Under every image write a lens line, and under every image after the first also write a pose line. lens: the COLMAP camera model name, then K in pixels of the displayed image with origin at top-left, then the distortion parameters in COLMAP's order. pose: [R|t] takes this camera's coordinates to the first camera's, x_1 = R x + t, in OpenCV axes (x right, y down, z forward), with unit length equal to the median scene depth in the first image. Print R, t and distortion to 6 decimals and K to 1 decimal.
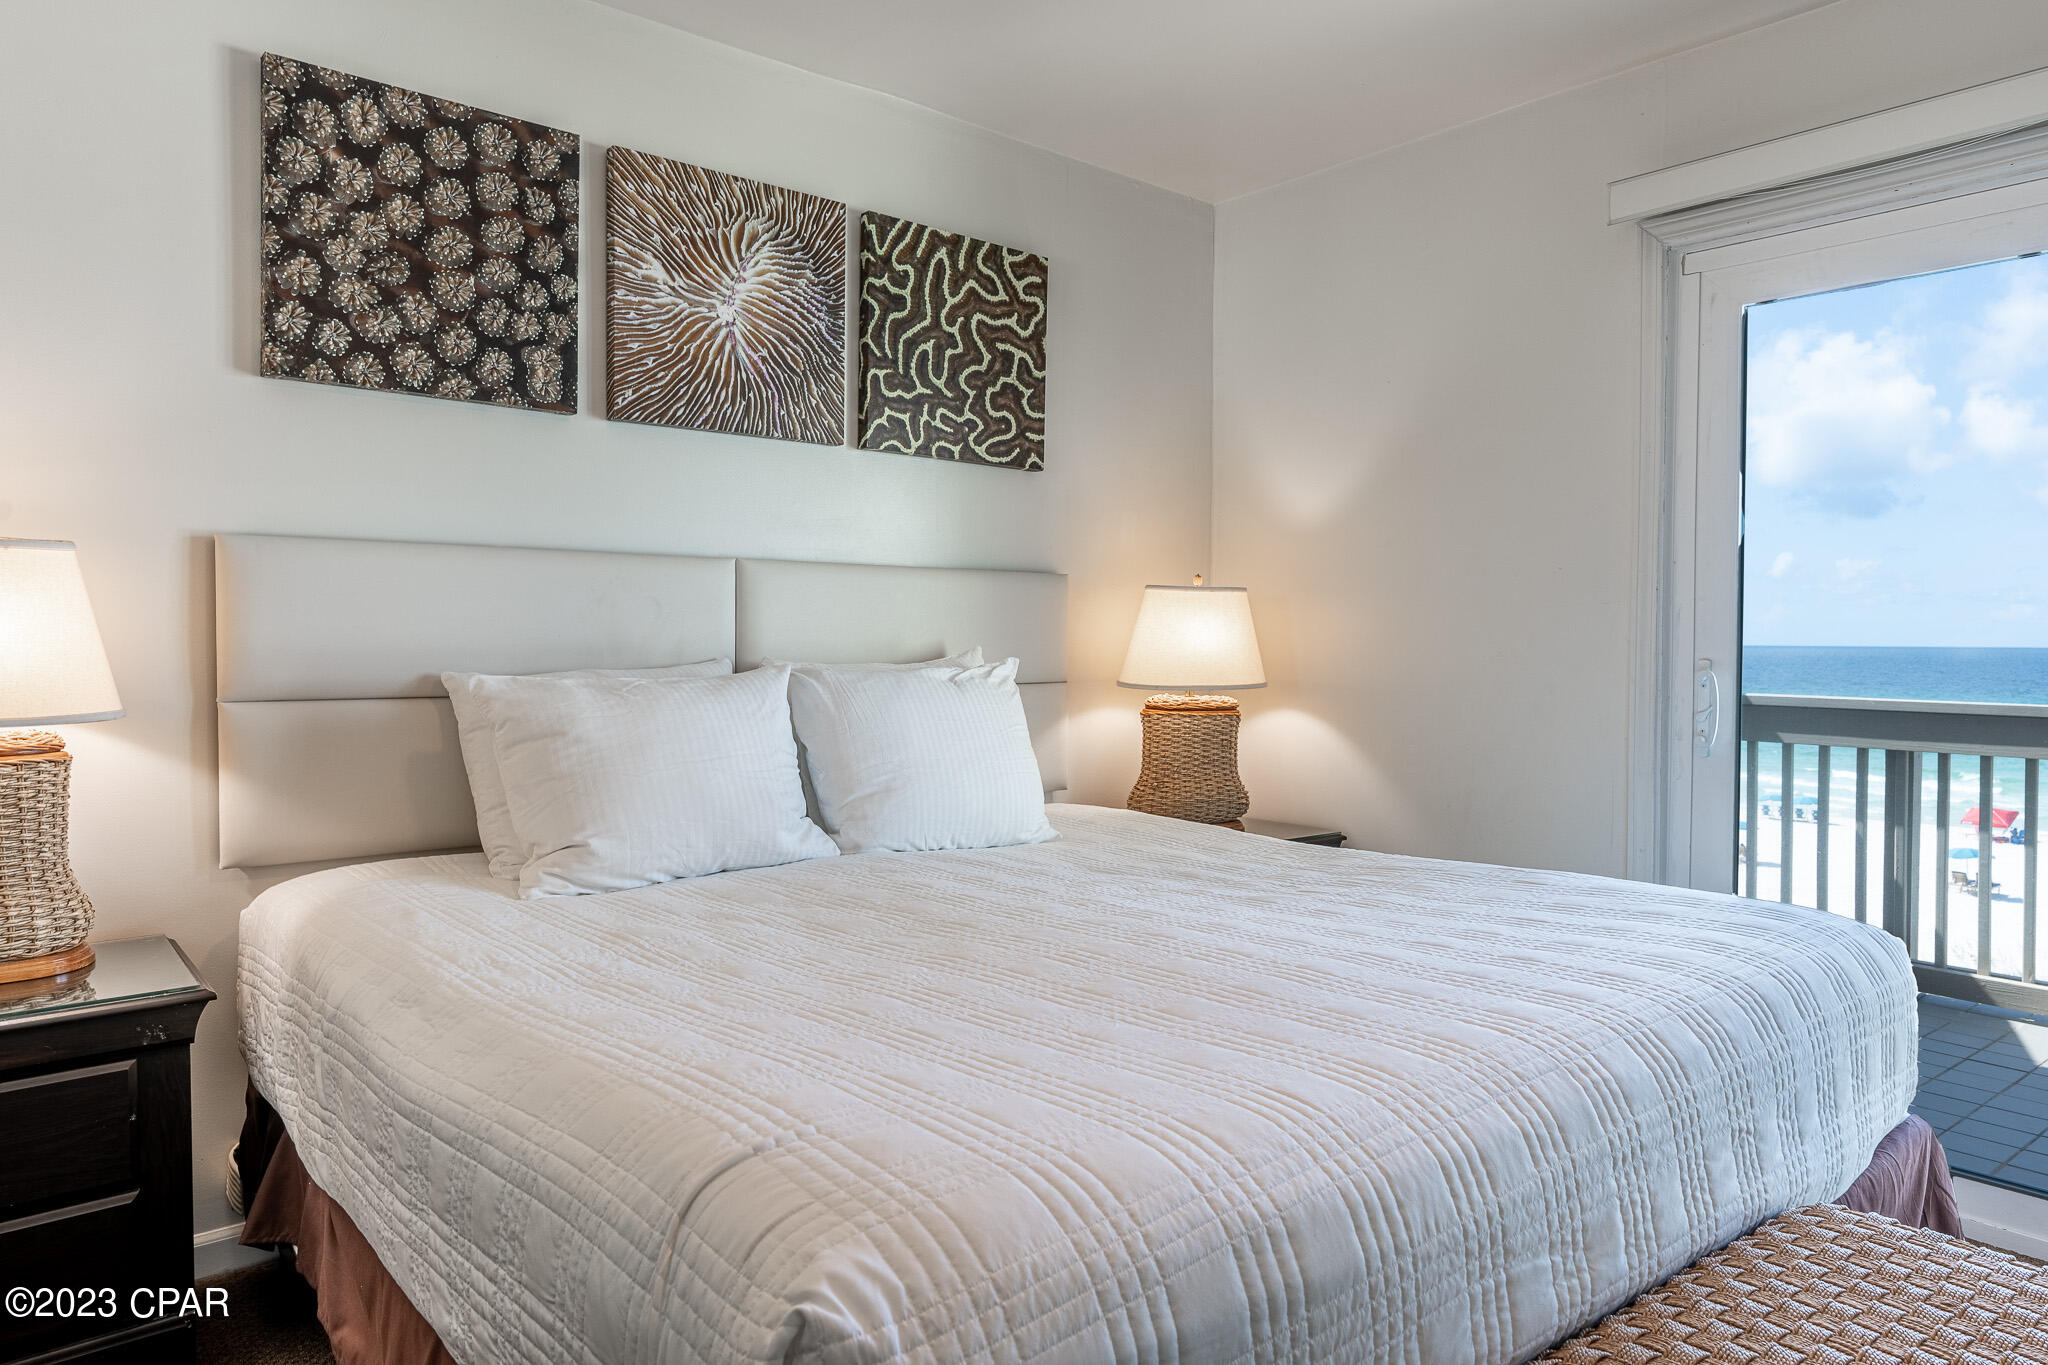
lens RADIAL K [[1309.3, 0, 1024.1], [0, 1309.3, 676.9], [0, 0, 1]] dist [-0.000509, 0.002621]
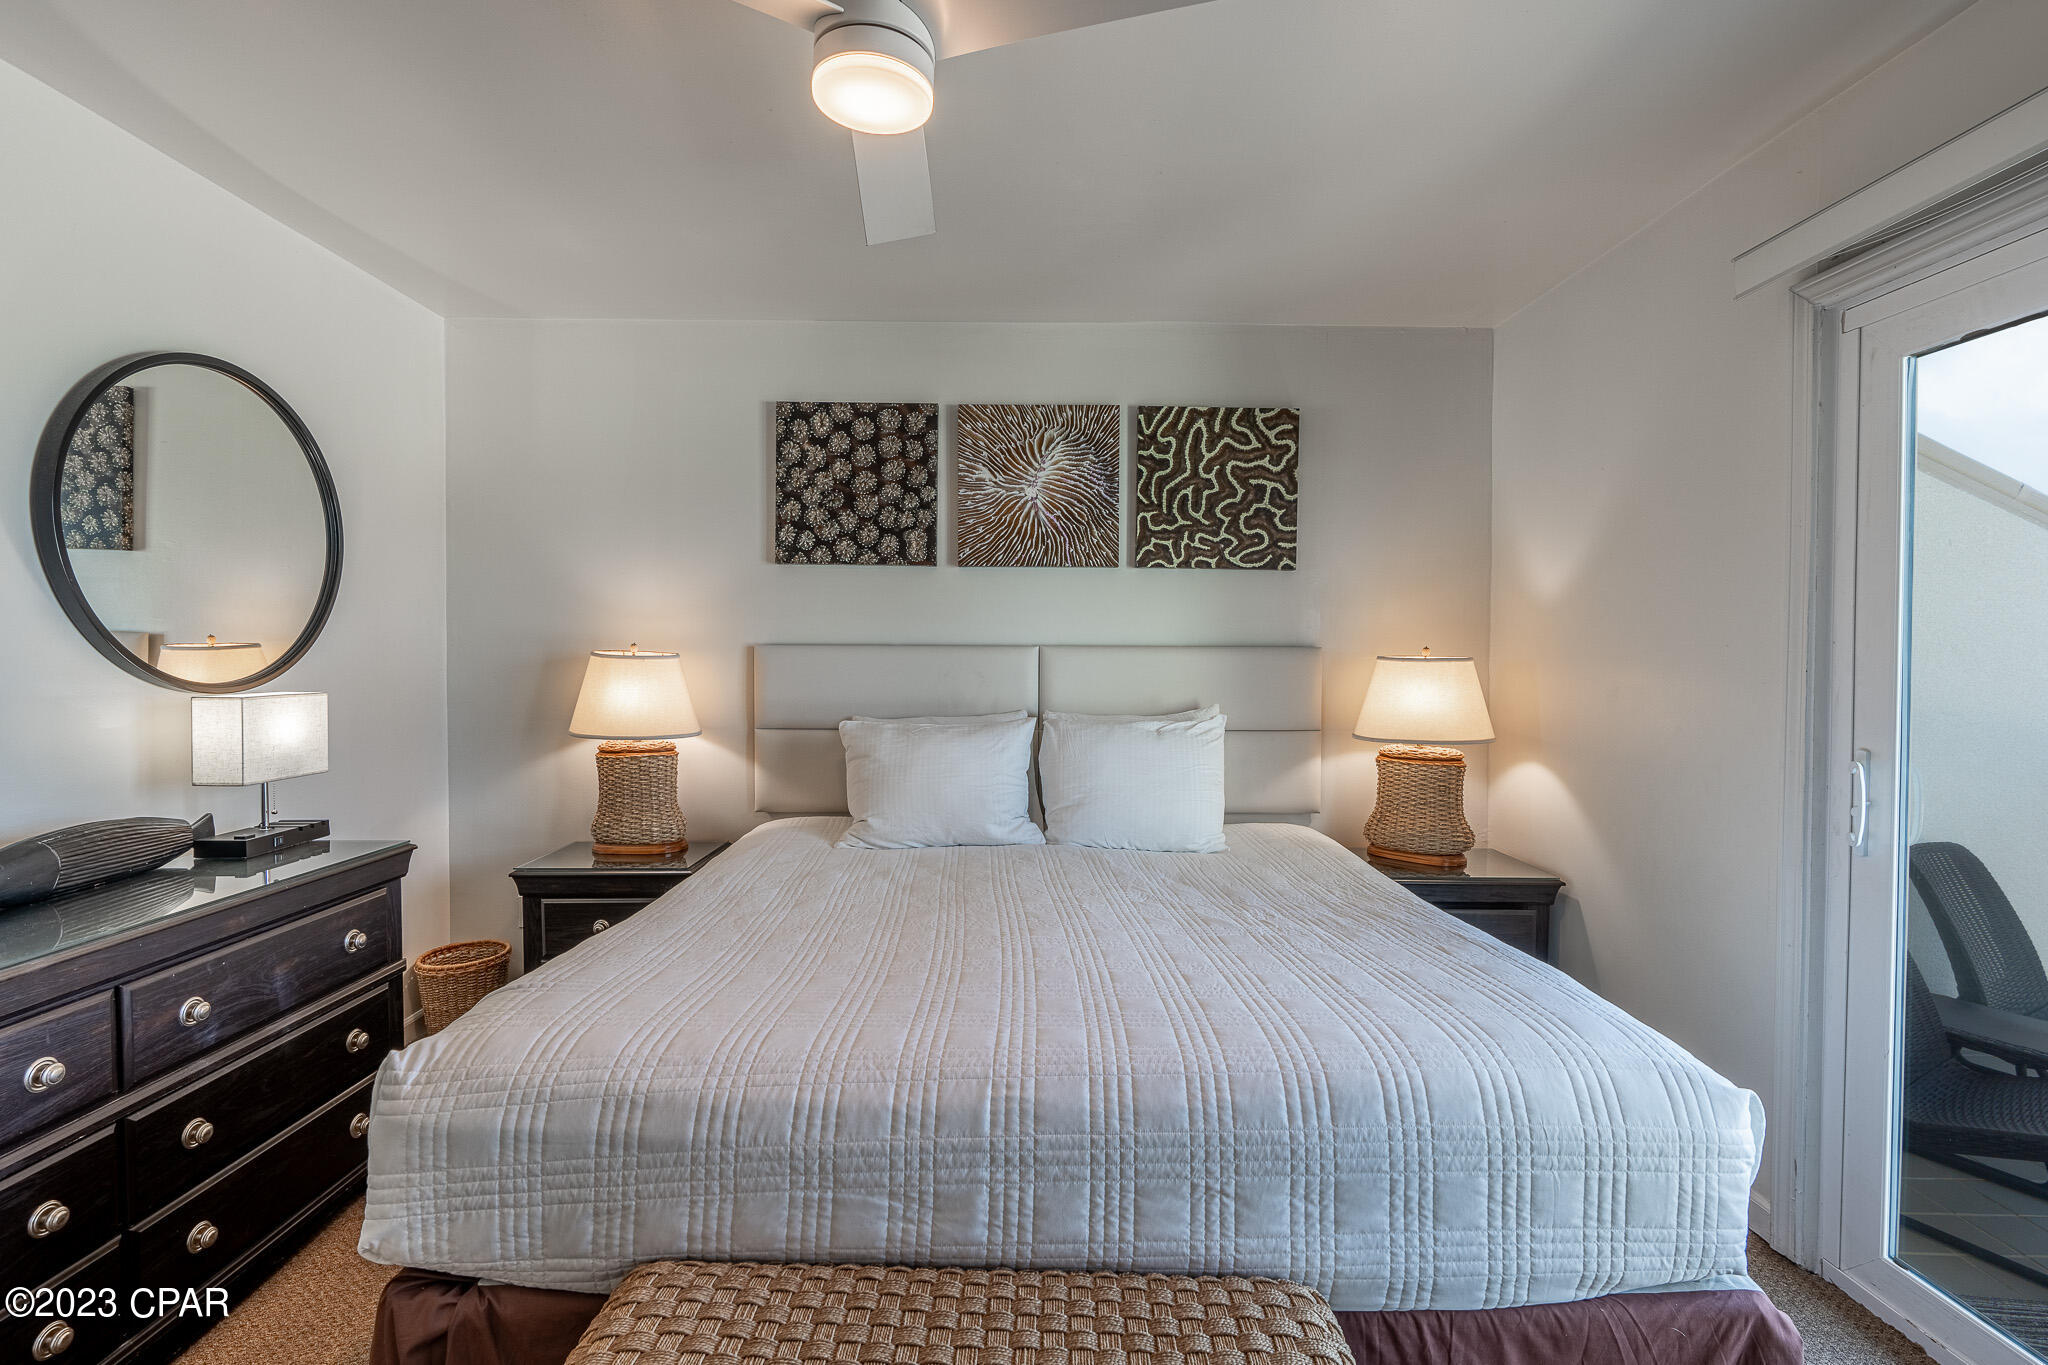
lens RADIAL K [[927.9, 0, 1022.4], [0, 927.9, 674.8], [0, 0, 1]] dist [-0.003863, 0.001396]
pose [[0.768458, 0.013734, -0.639752, 0.493541], [-0.019627, 0.999805, -0.002112, -0.054885], [0.639599, 0.014180, 0.768578, 0.134242]]
